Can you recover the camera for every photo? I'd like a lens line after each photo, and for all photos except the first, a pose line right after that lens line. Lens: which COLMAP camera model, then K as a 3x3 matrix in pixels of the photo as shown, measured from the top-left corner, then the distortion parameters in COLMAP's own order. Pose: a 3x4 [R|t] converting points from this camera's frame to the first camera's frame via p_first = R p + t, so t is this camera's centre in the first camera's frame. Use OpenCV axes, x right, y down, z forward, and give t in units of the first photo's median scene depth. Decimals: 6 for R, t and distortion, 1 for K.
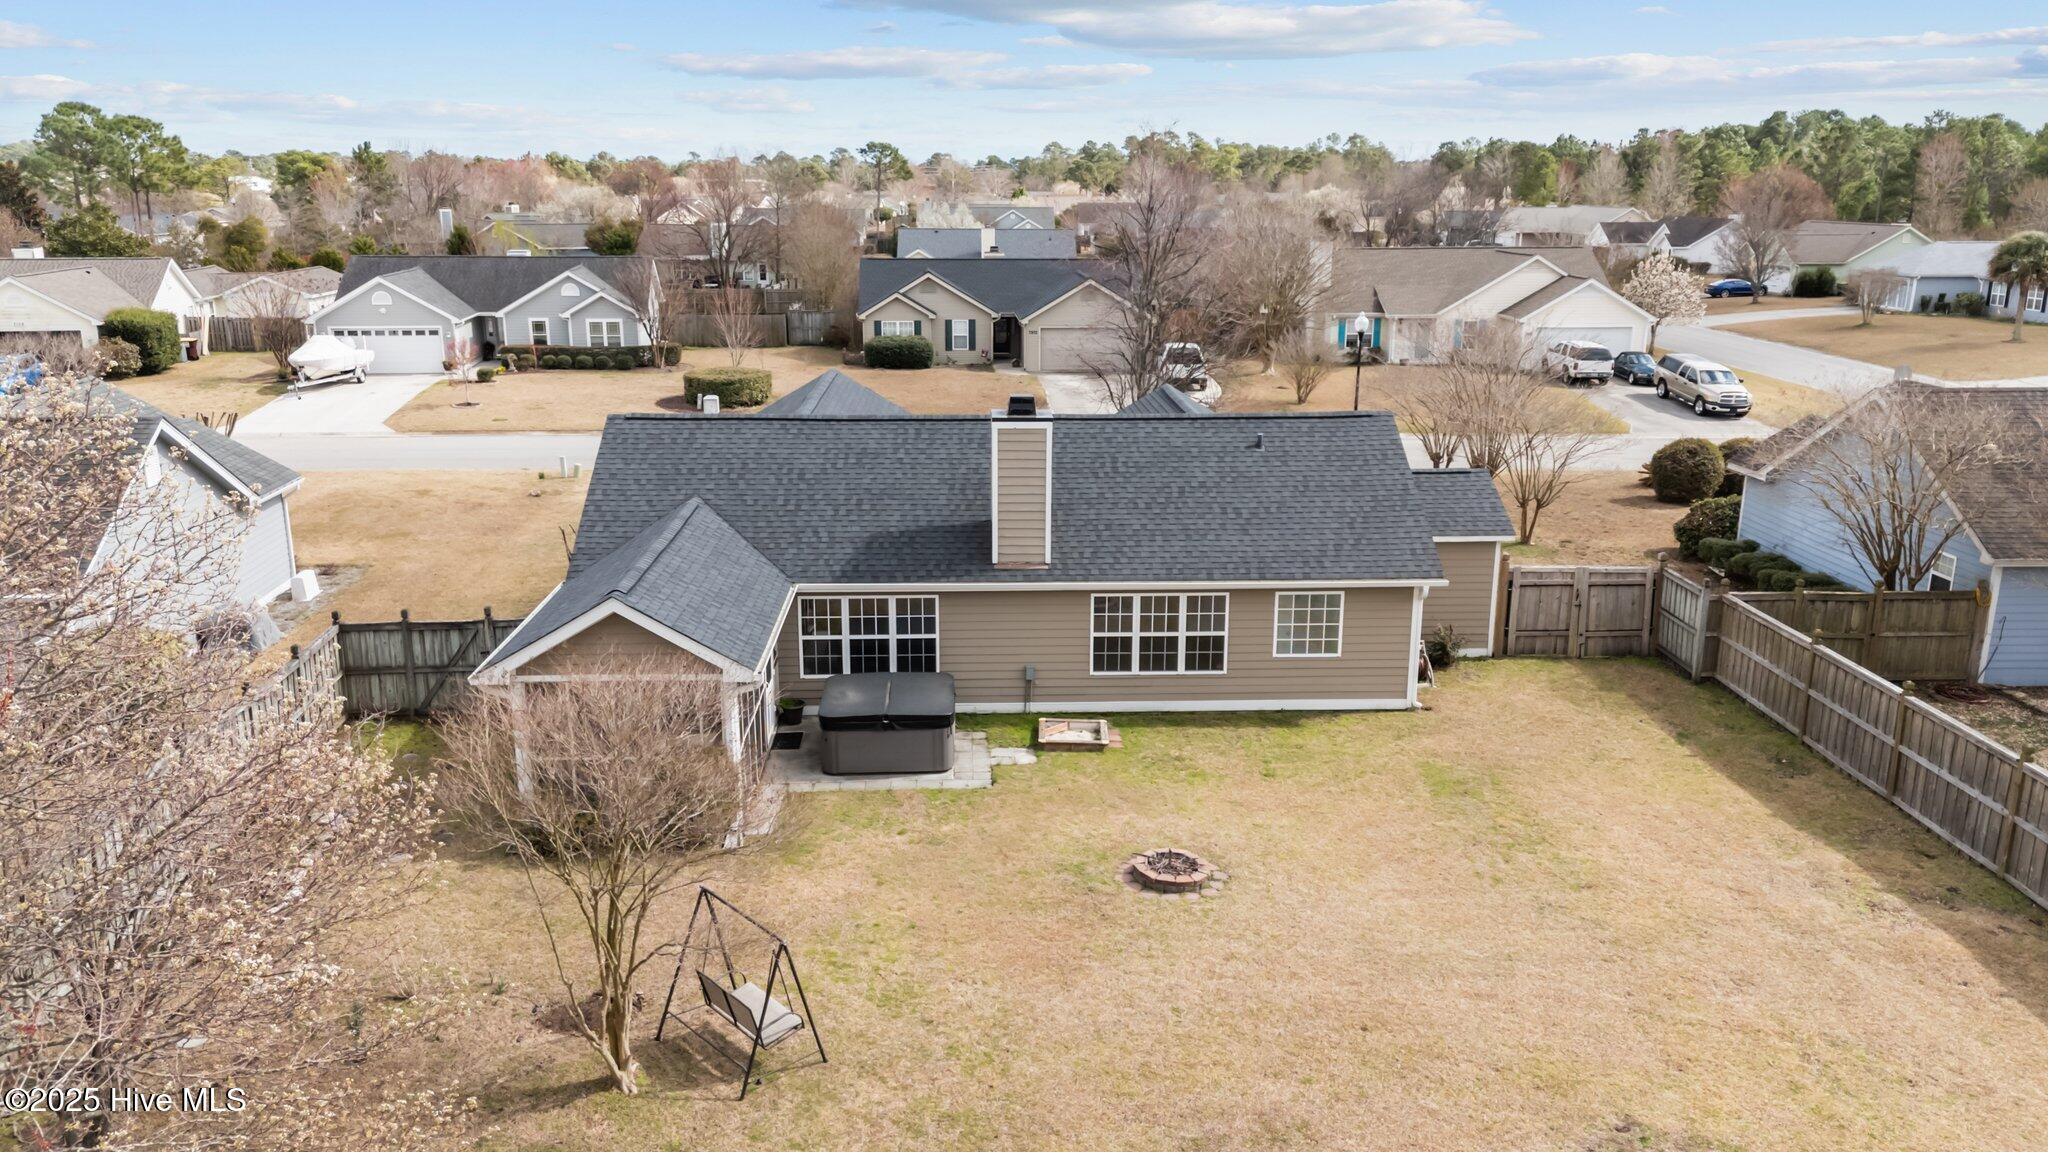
lens RADIAL K [[1540.5, 0, 1024.0], [0, 1540.5, 576.0], [0, 0, 1]] dist [0.086199, -0.077944]
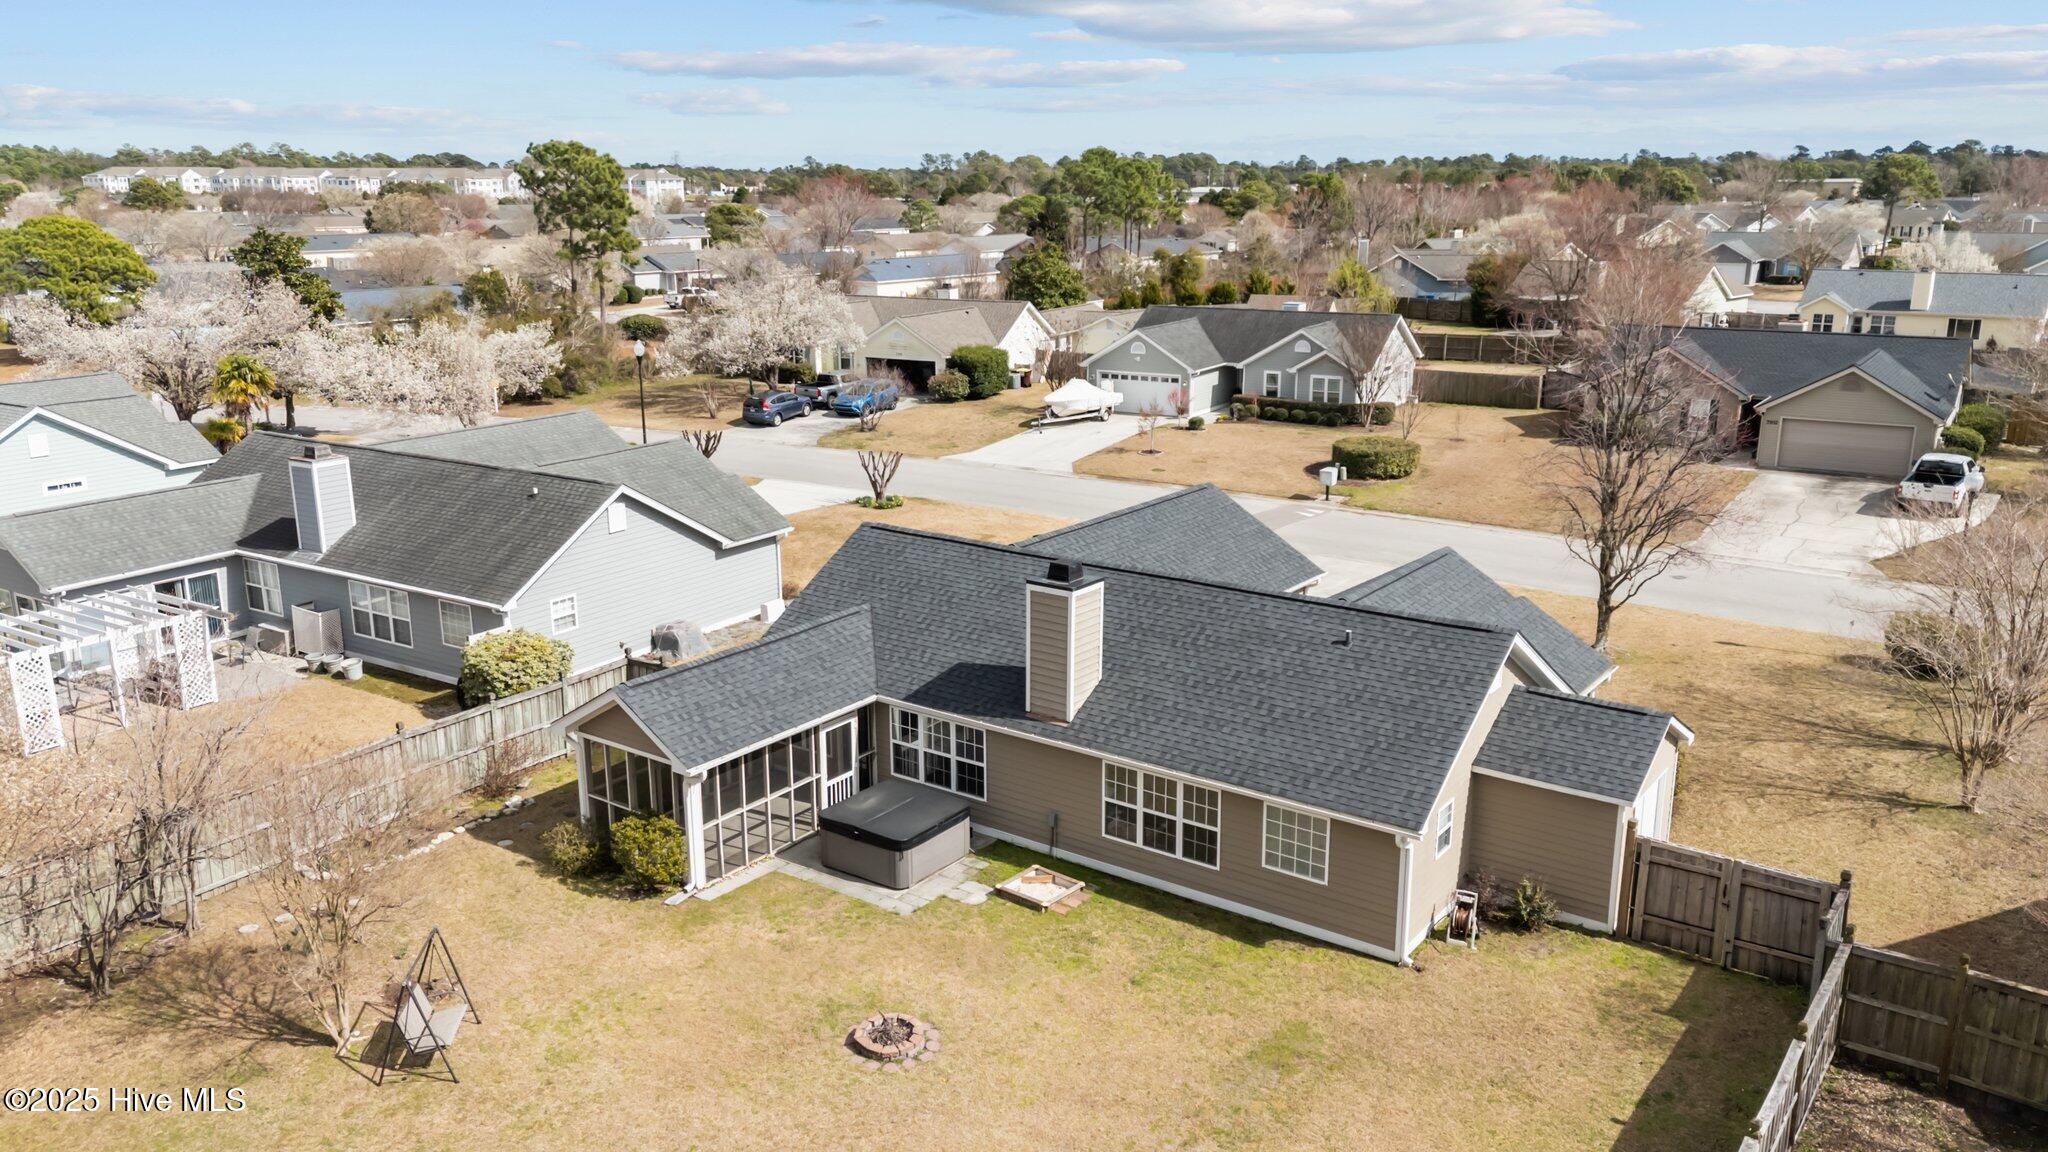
lens RADIAL K [[1540.5, 0, 1024.0], [0, 1540.5, 576.0], [0, 0, 1]] dist [0.086199, -0.077944]
pose [[0.782226, 0.151945, -0.604182, 0.540859], [-0.149655, 0.987234, 0.054523, -0.141316], [0.604753, 0.047769, 0.794979, 0.119604]]
